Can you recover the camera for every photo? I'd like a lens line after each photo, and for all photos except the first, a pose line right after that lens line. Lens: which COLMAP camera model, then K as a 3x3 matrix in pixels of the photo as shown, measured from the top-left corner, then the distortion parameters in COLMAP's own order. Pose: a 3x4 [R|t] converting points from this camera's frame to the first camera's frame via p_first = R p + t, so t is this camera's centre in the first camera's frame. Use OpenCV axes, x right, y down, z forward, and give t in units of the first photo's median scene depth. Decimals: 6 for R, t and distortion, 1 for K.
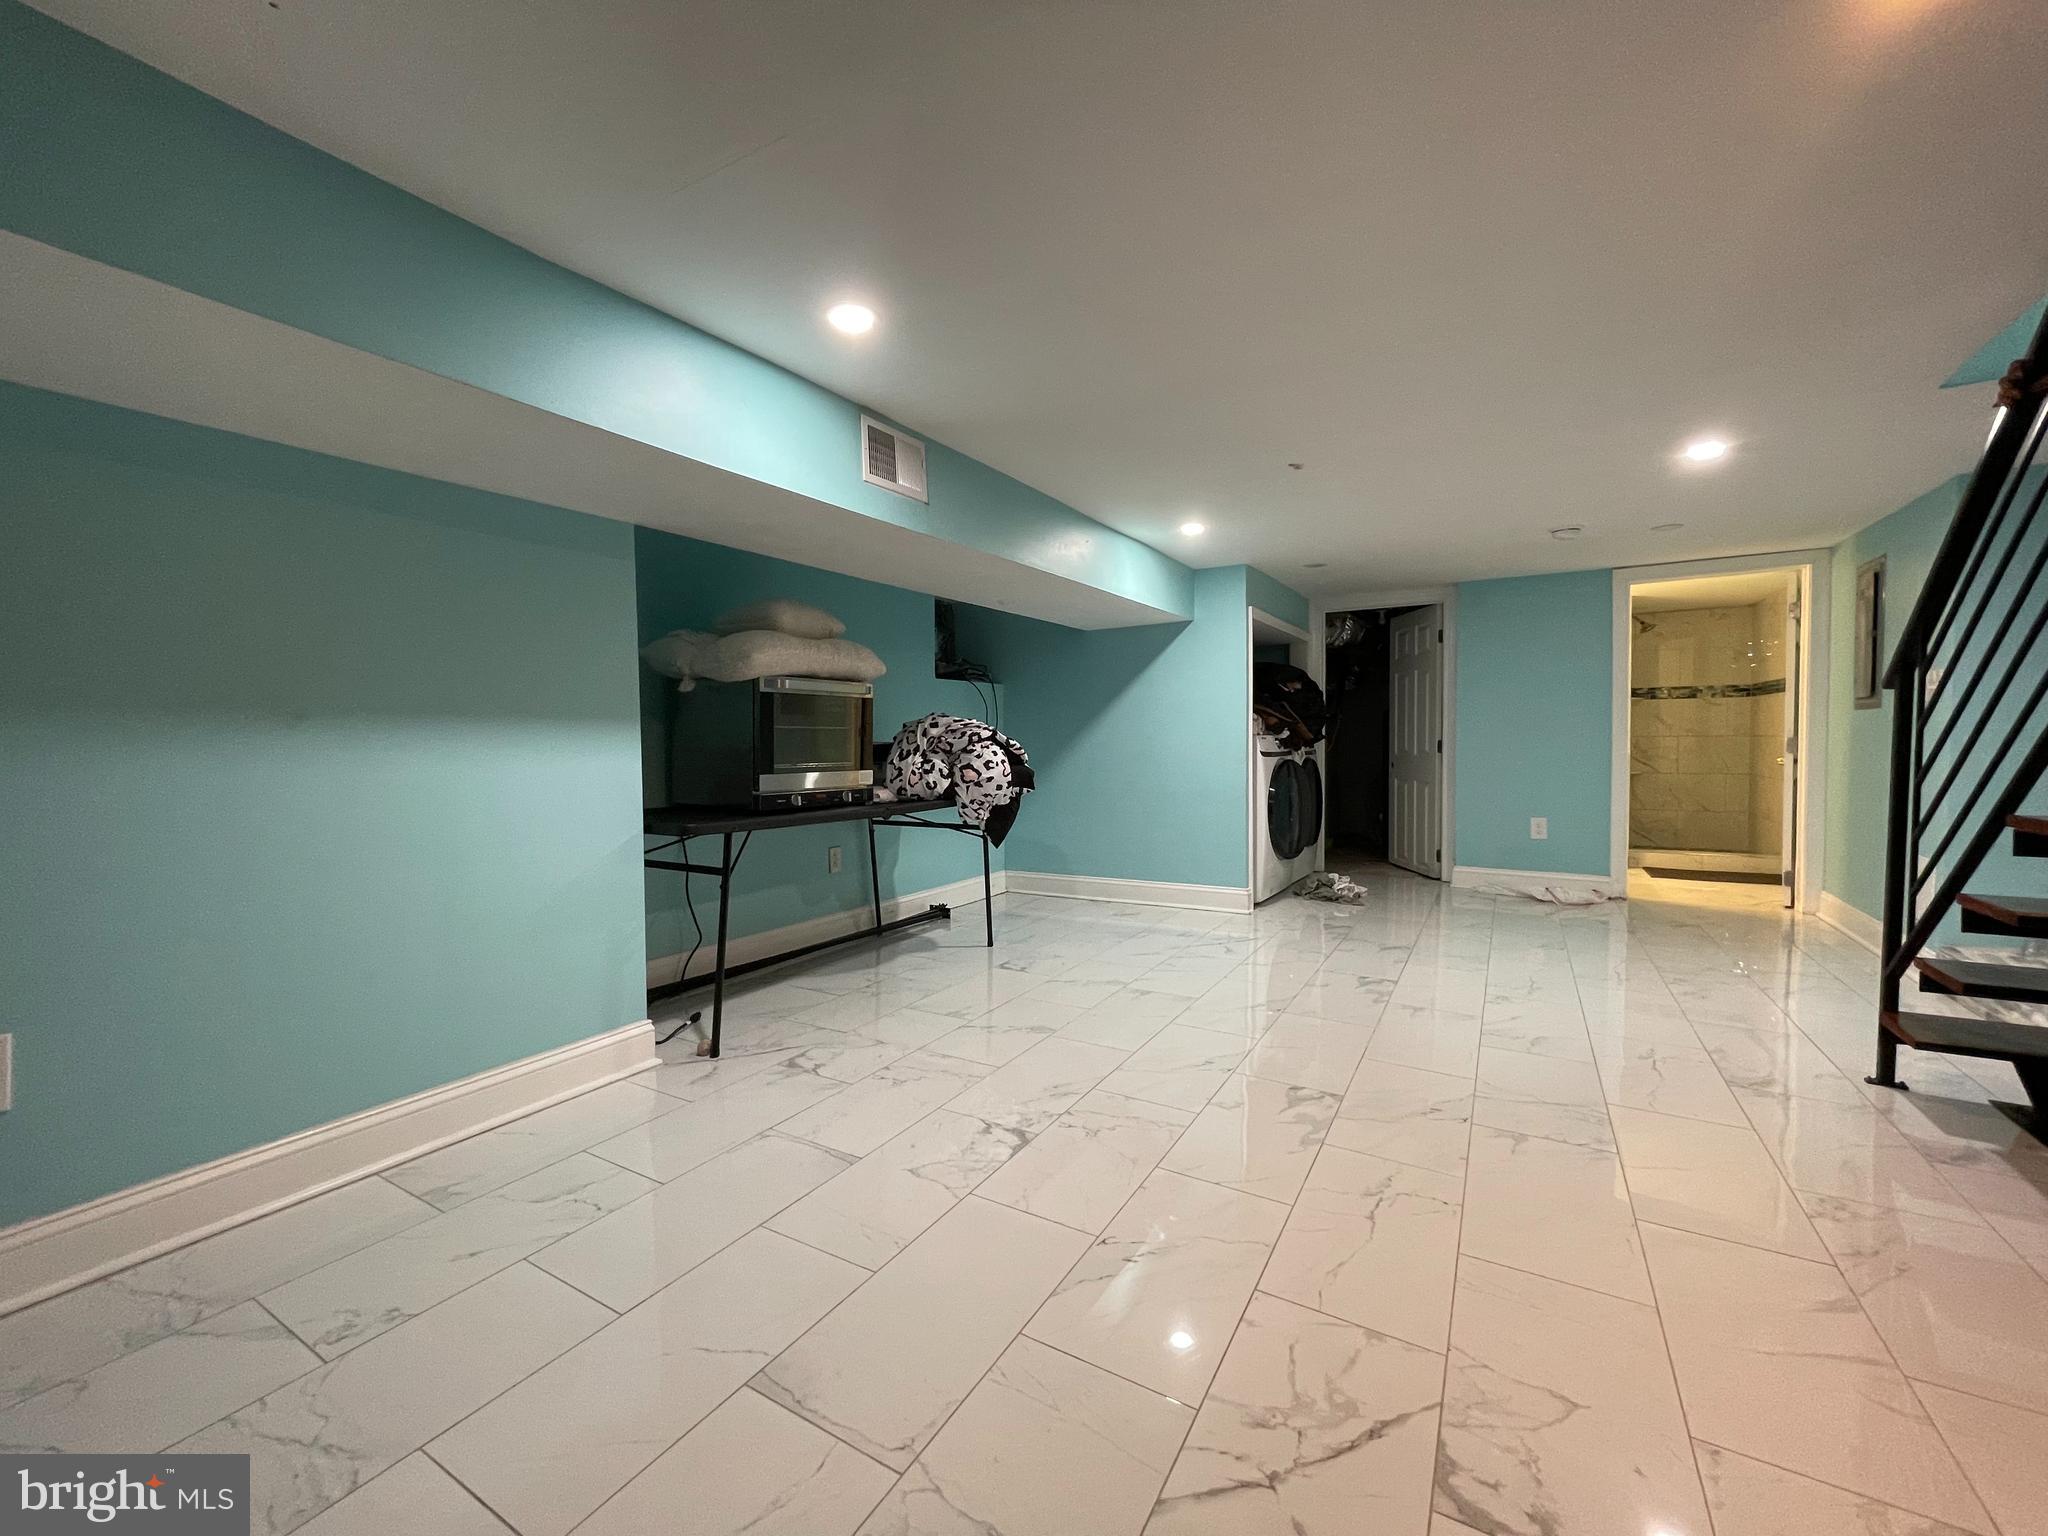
lens RADIAL K [[827.7, 0, 1021.0], [0, 827.7, 765.7], [0, 0, 1]] dist [-0.000480, -0.000226]
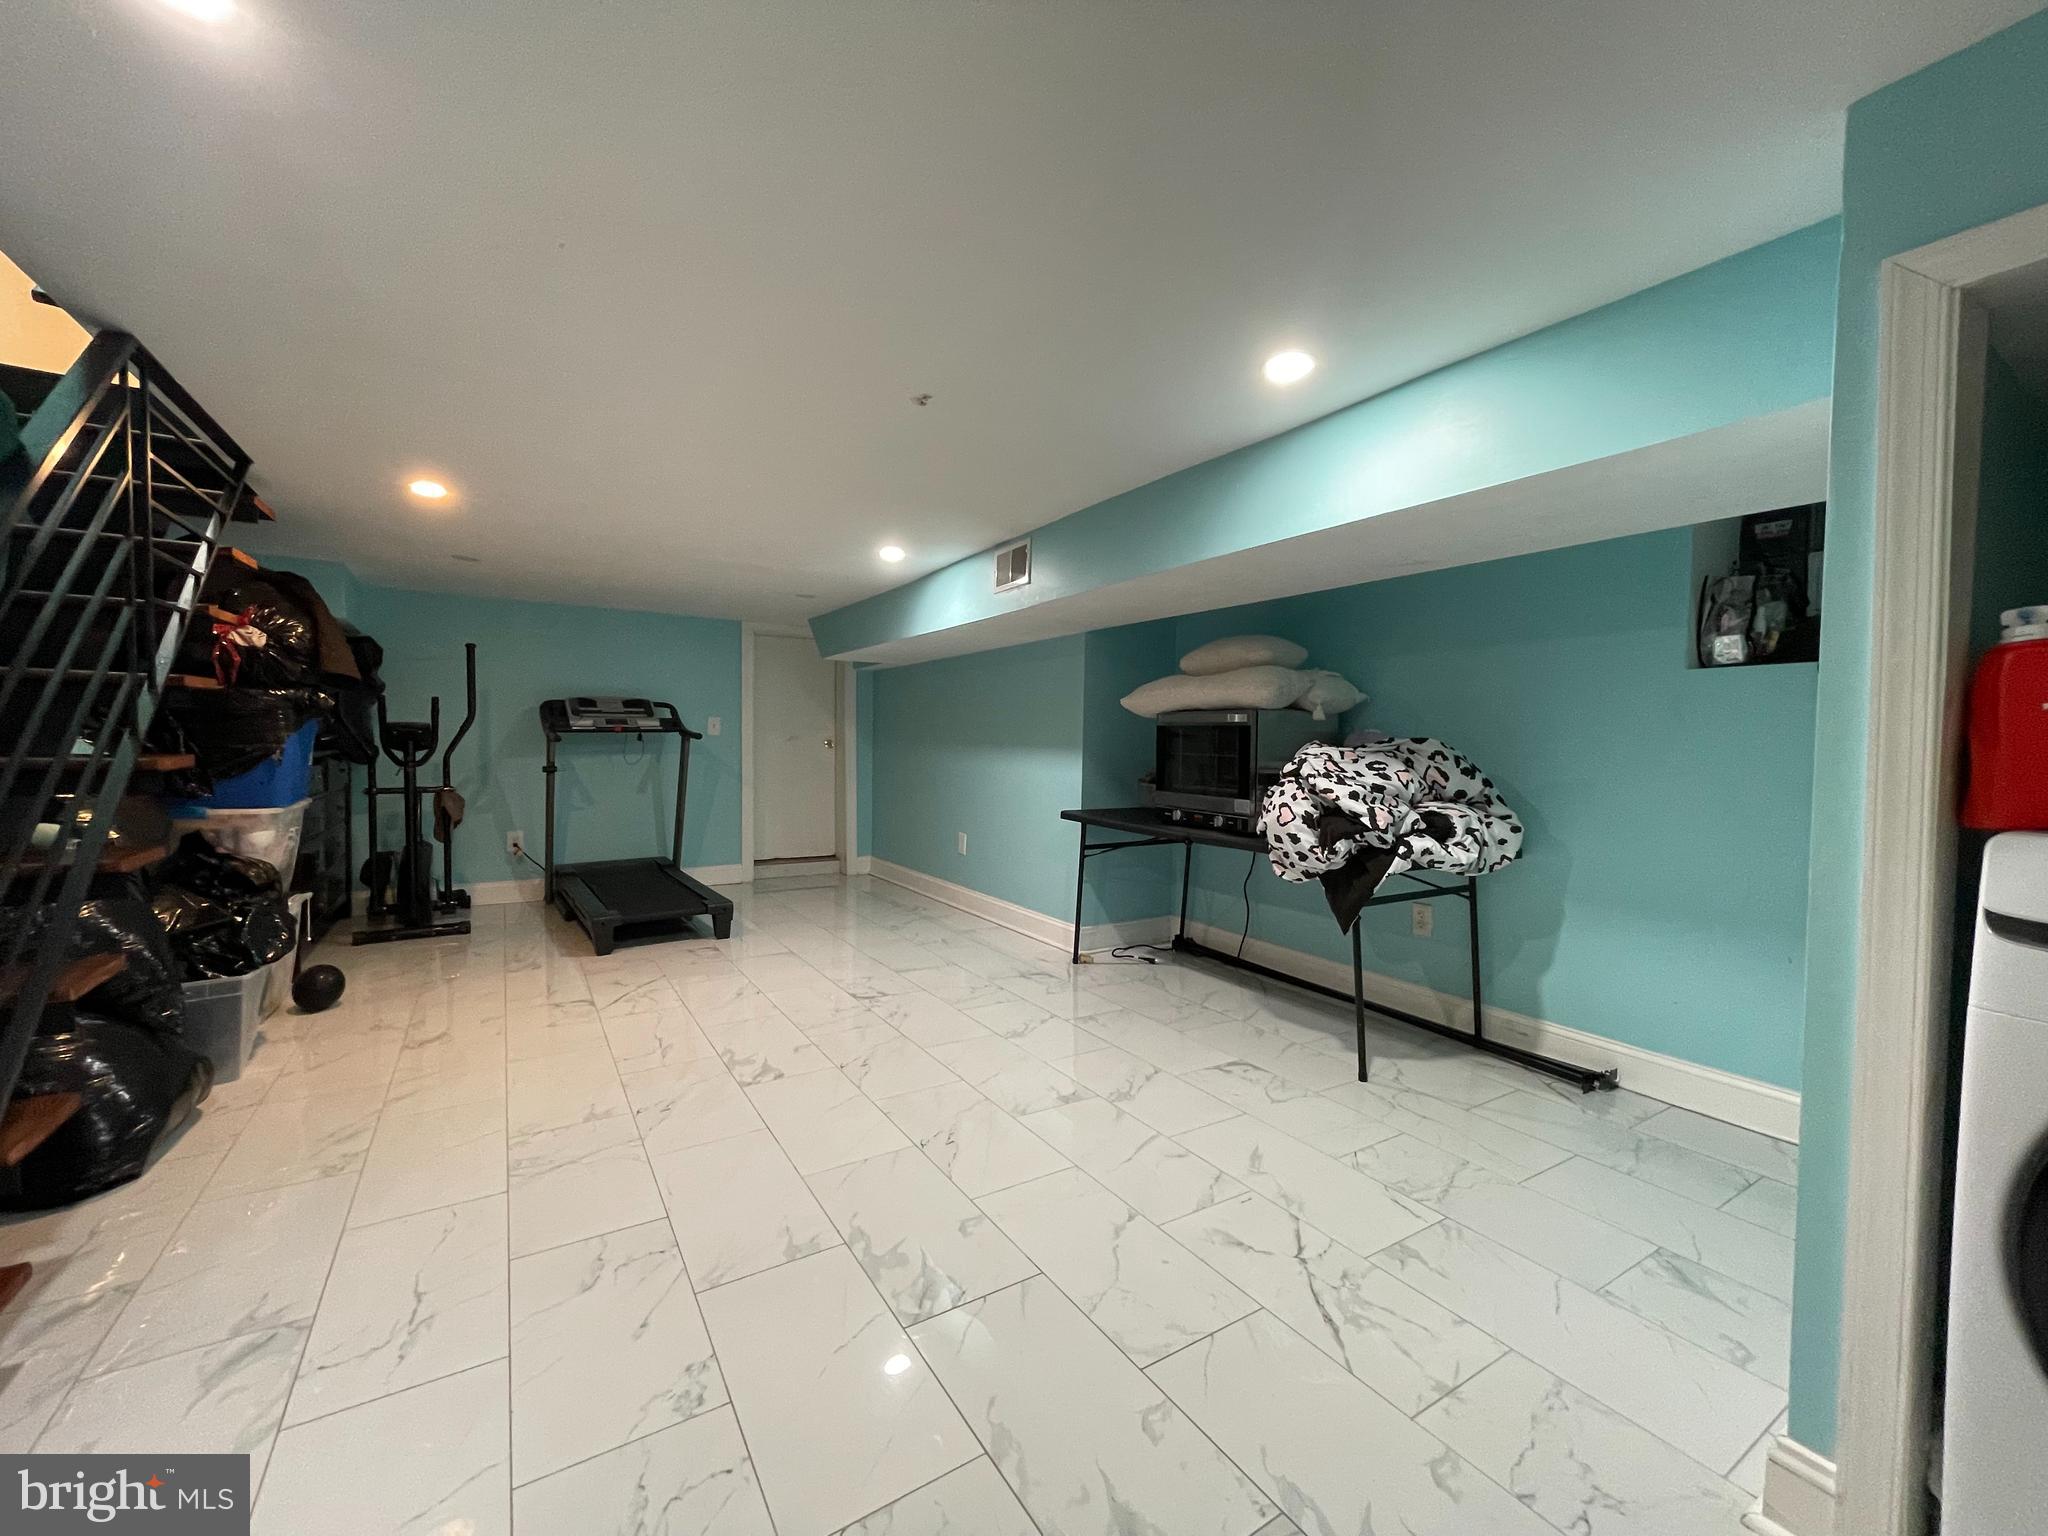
lens RADIAL K [[827.7, 0, 1021.0], [0, 827.7, 765.7], [0, 0, 1]] dist [-0.000480, -0.000226]
pose [[-0.458158, 0.029774, -0.888372, 0.864090], [-0.041084, 0.997661, 0.054625, -0.082976], [0.887921, 0.061525, -0.455863, 1.310096]]
